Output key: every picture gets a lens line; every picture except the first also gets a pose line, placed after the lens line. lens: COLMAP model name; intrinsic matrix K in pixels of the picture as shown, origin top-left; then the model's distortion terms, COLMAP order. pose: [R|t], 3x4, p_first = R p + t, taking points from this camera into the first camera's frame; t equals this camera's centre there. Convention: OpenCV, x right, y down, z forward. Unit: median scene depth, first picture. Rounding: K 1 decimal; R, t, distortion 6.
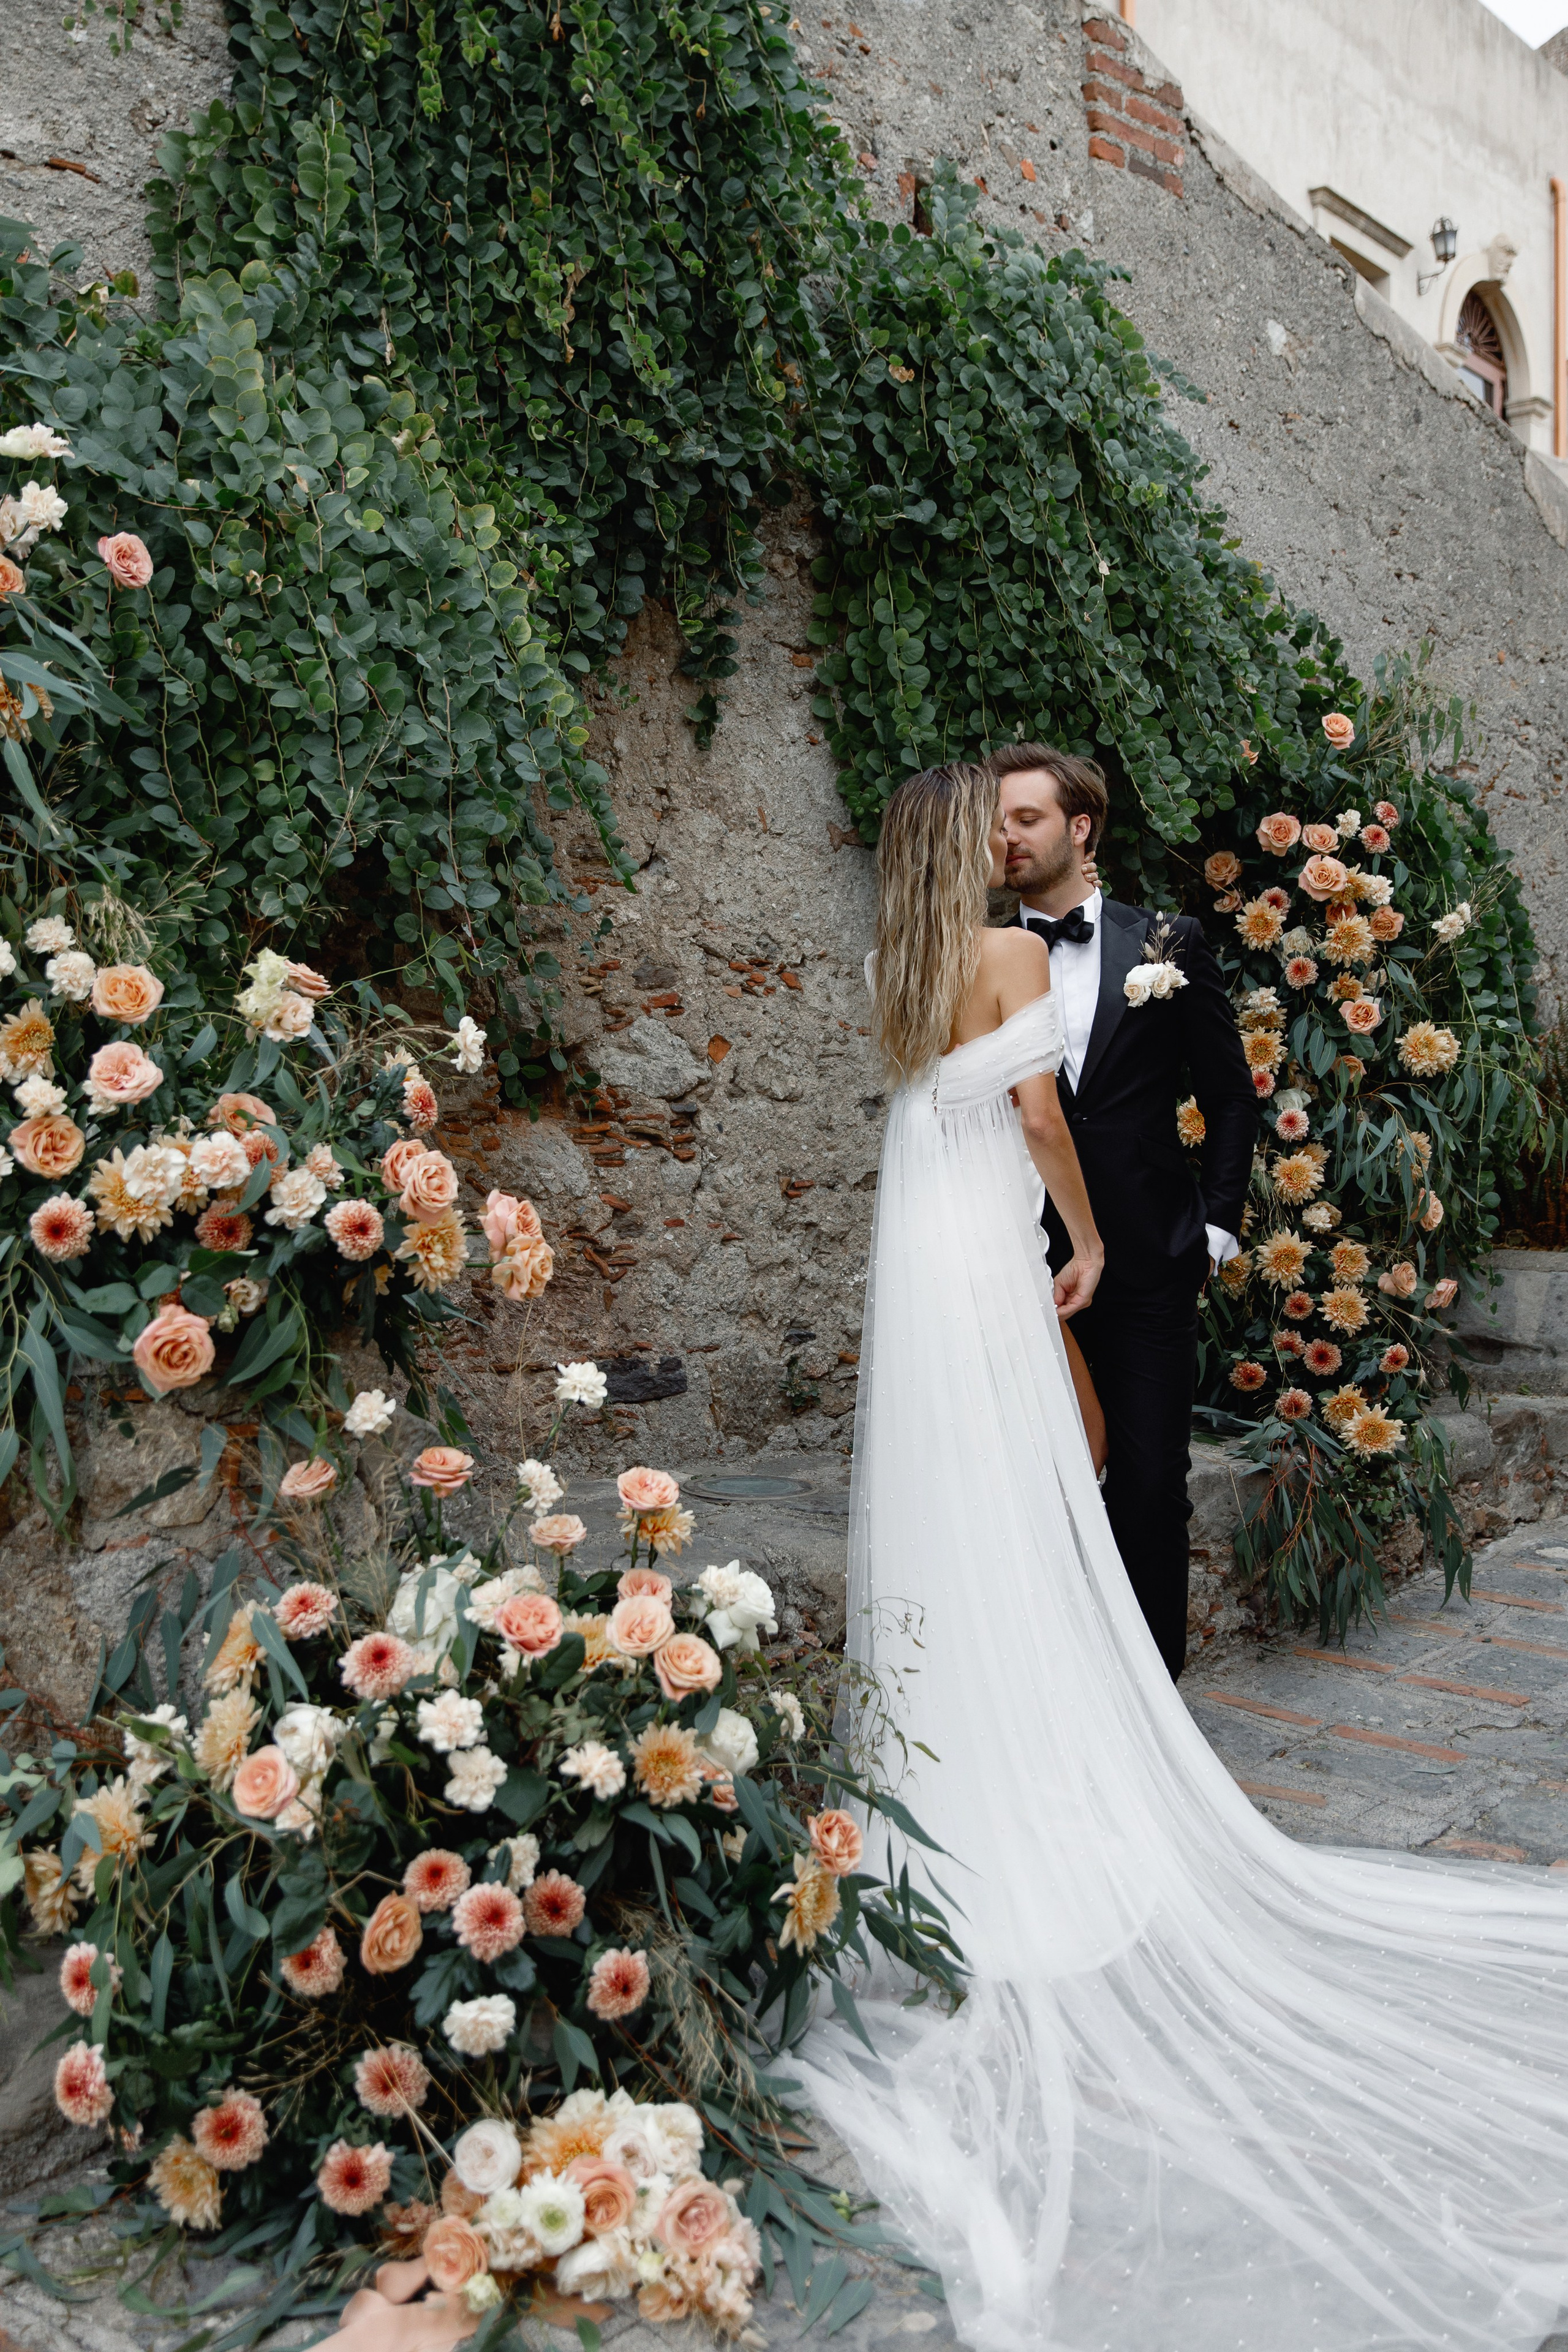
lens RADIAL K [[2157.2, 0, 780.0], [0, 2157.2, 1166.1], [0, 0, 1]] dist [-0.012064, 0.000000]
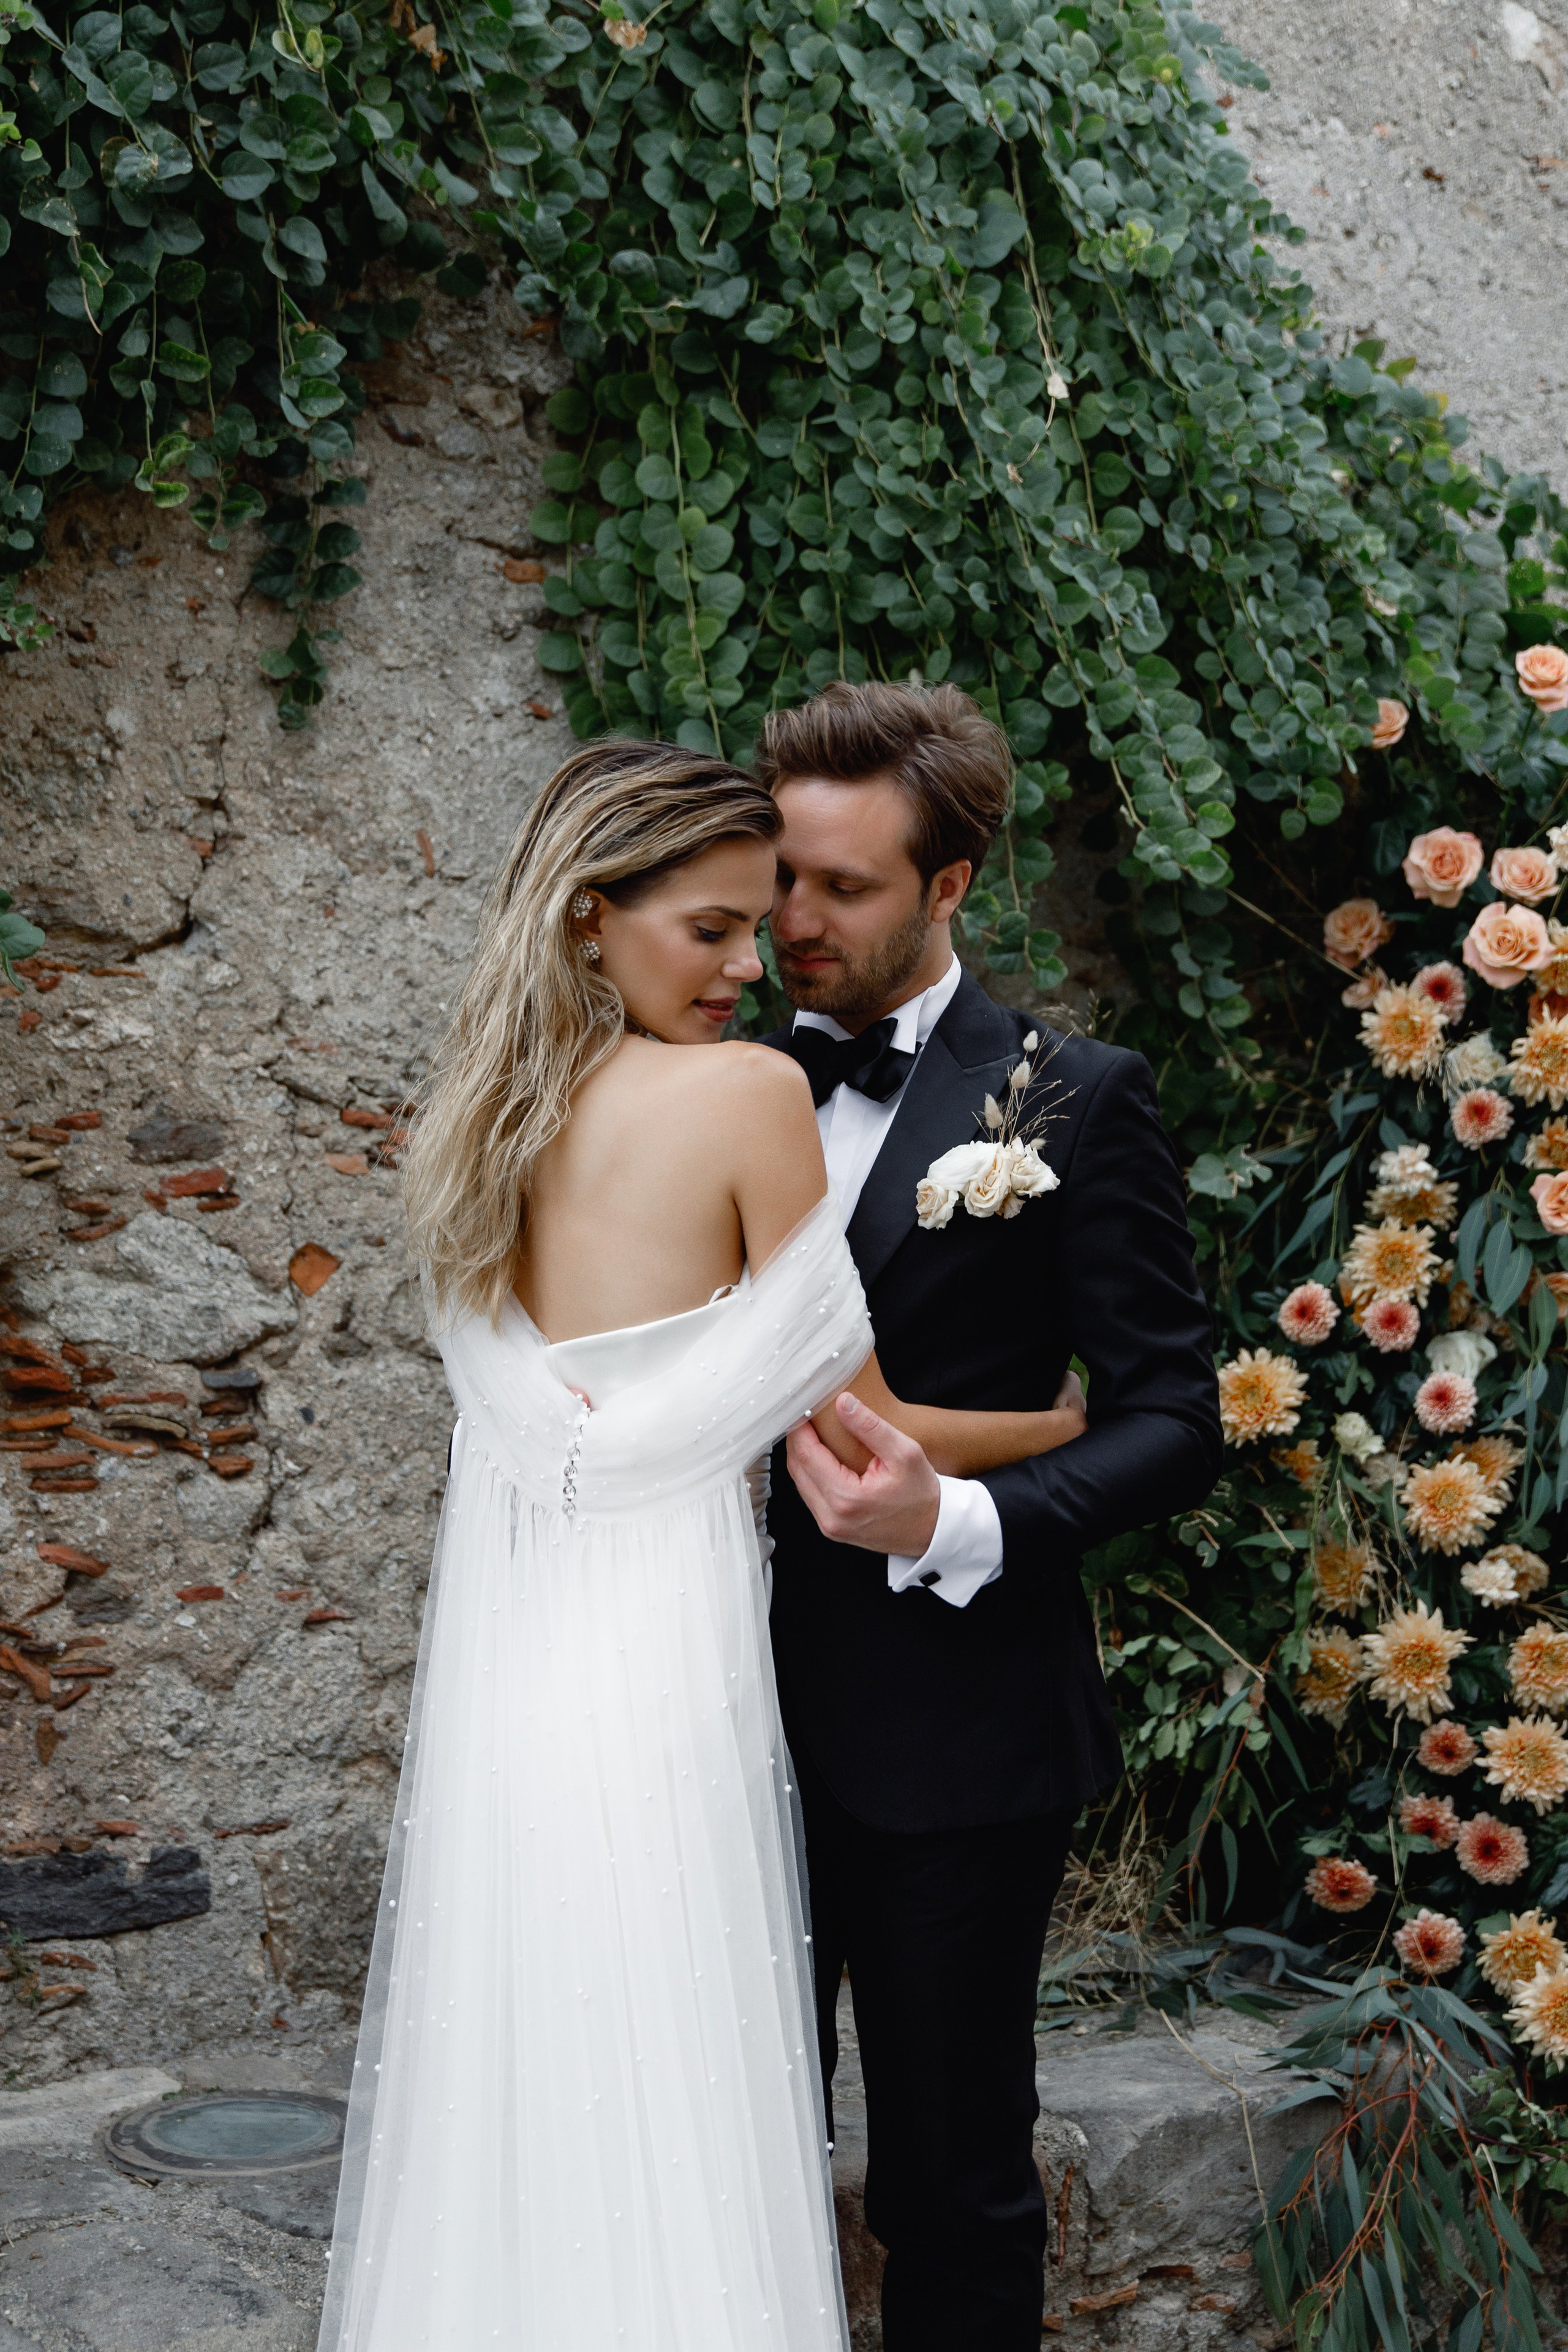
lens RADIAL K [[2806.4, 0, 798.4], [0, 2806.4, 1177.8], [0, 0, 1]] dist [-0.008515, 0.000000]
pose [[0.990185, 0.001094, -0.139755, 0.195850], [-0.008155, 0.998718, -0.049960, -0.043520], [0.139521, 0.050610, 0.988925, 0.315505]]
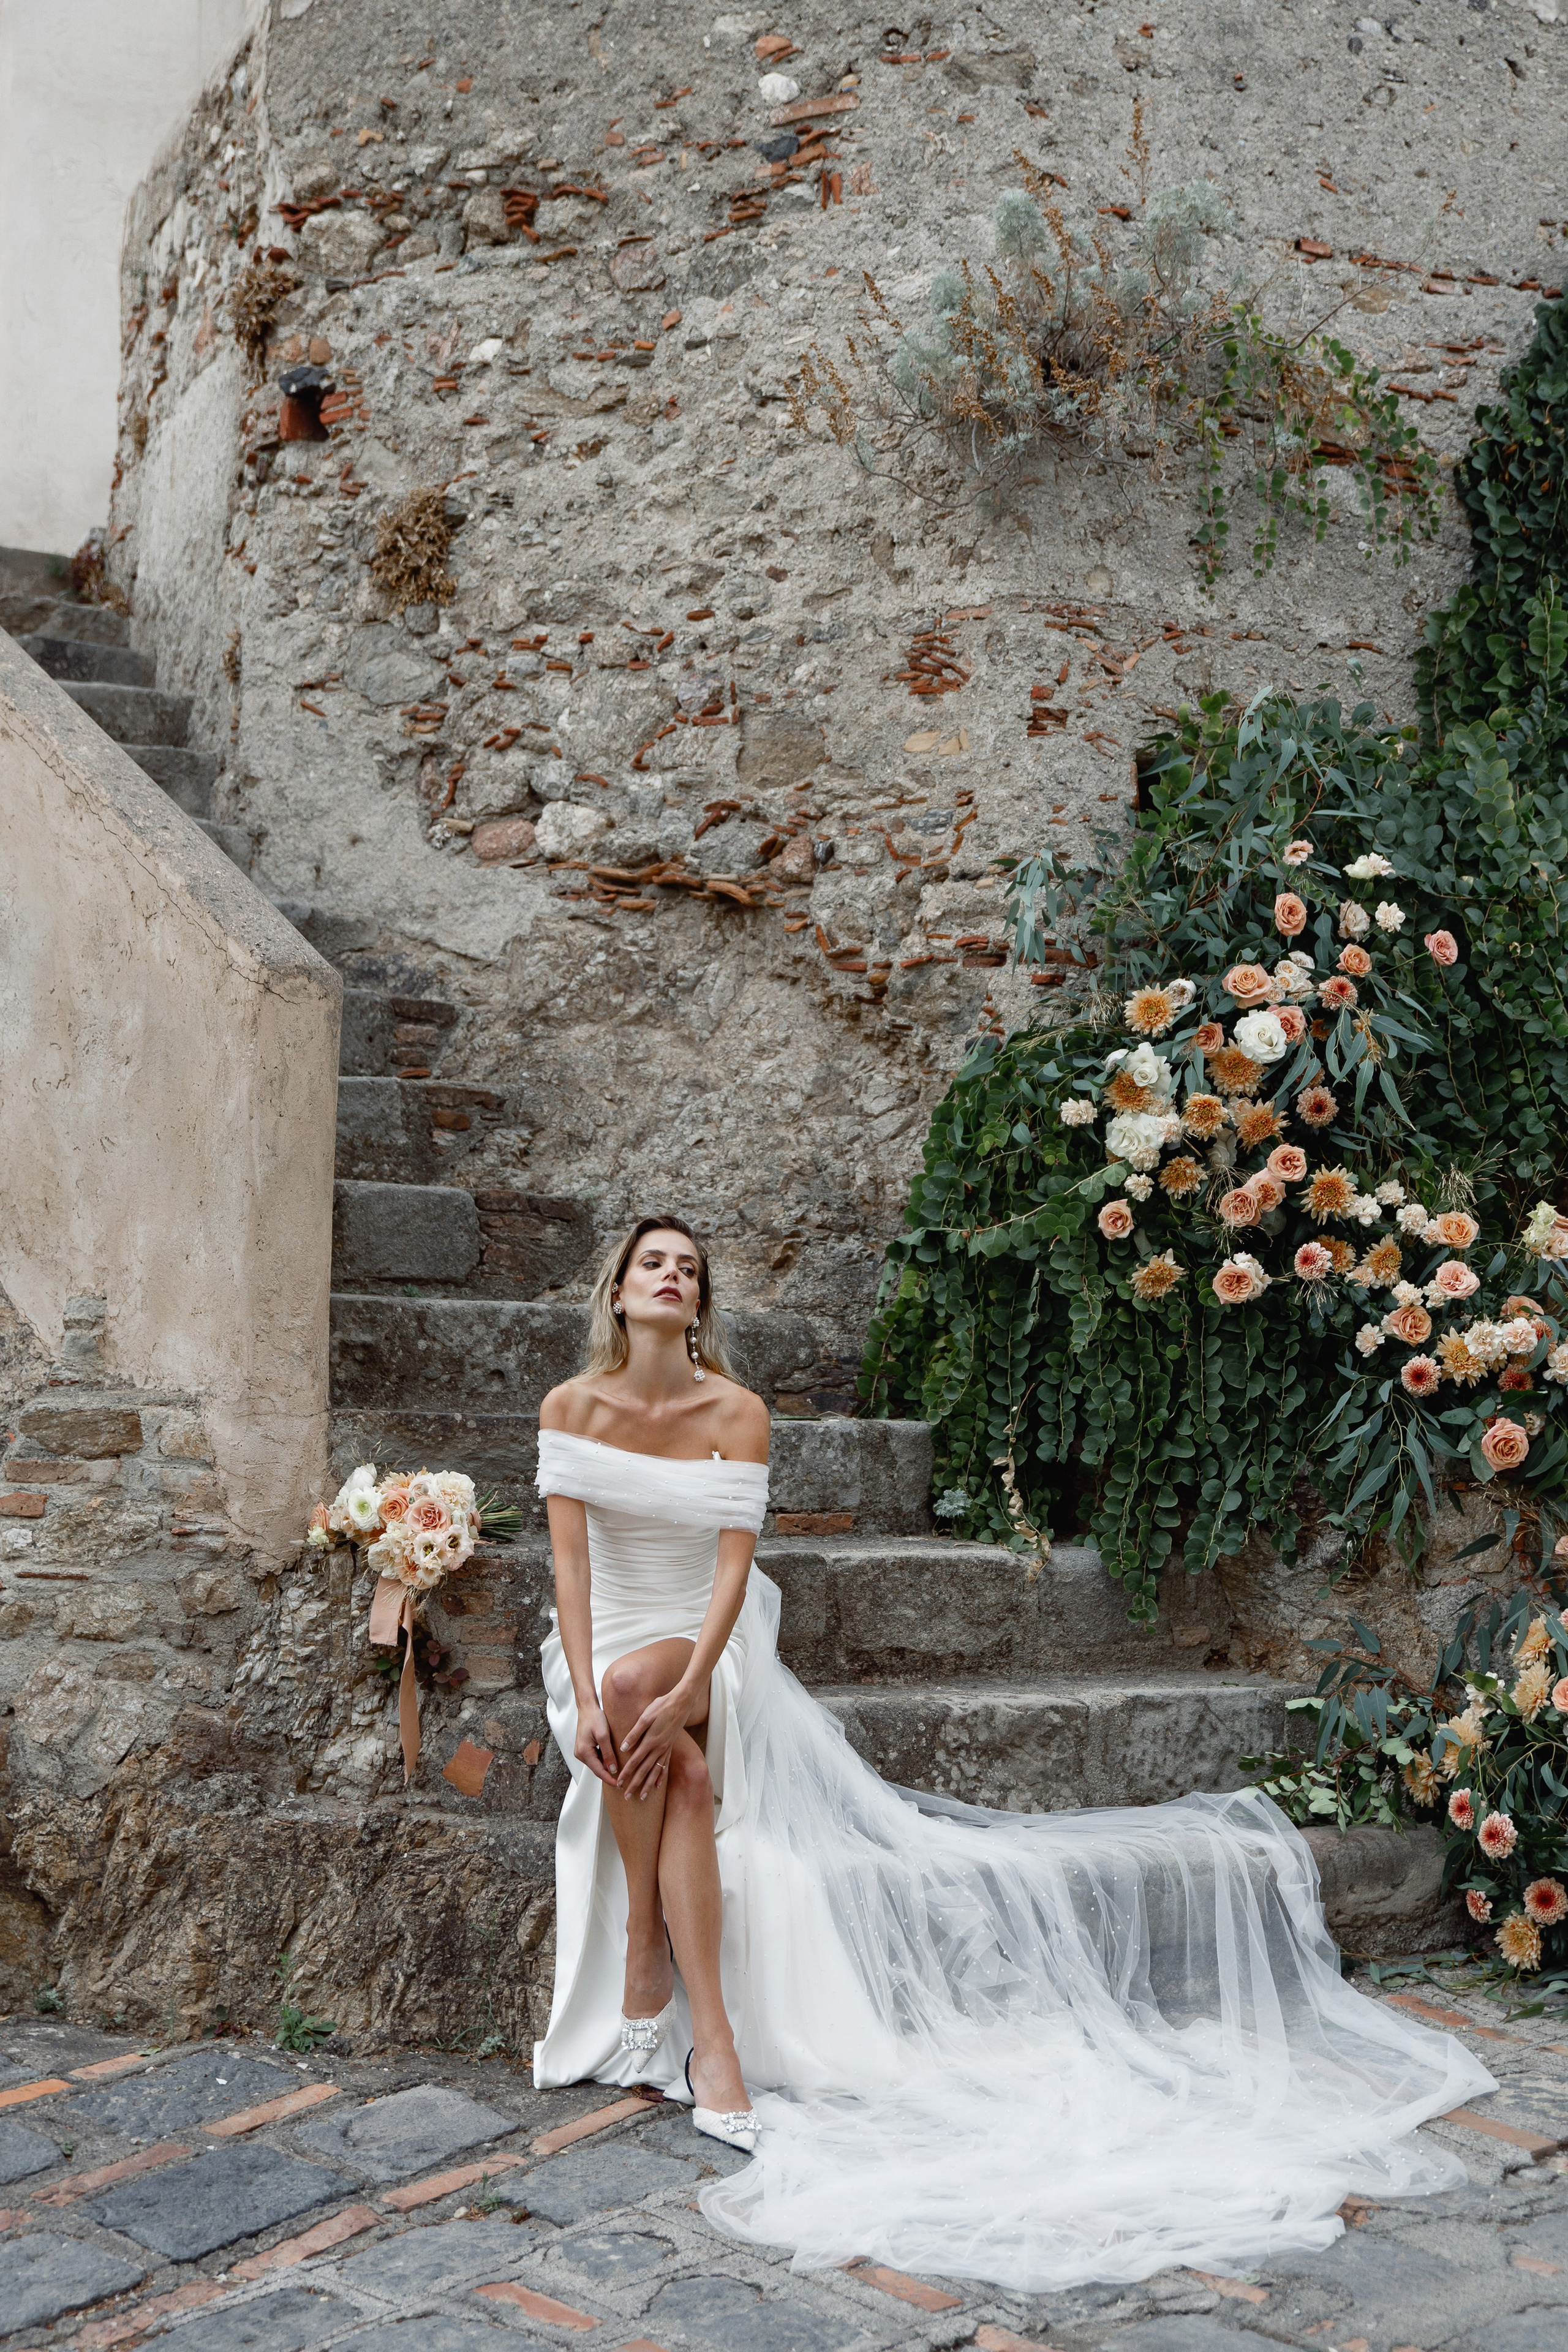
lens RADIAL K [[2977.3, 0, 793.4], [0, 2977.3, 1181.3], [0, 0, 1]] dist [-0.000593, 0.000000]
pose [[0.930169, -0.009931, -0.366997, 0.028351], [-0.028303, 0.994719, -0.098651, 0.070958], [0.366039, 0.102150, 0.924976, -0.750687]]
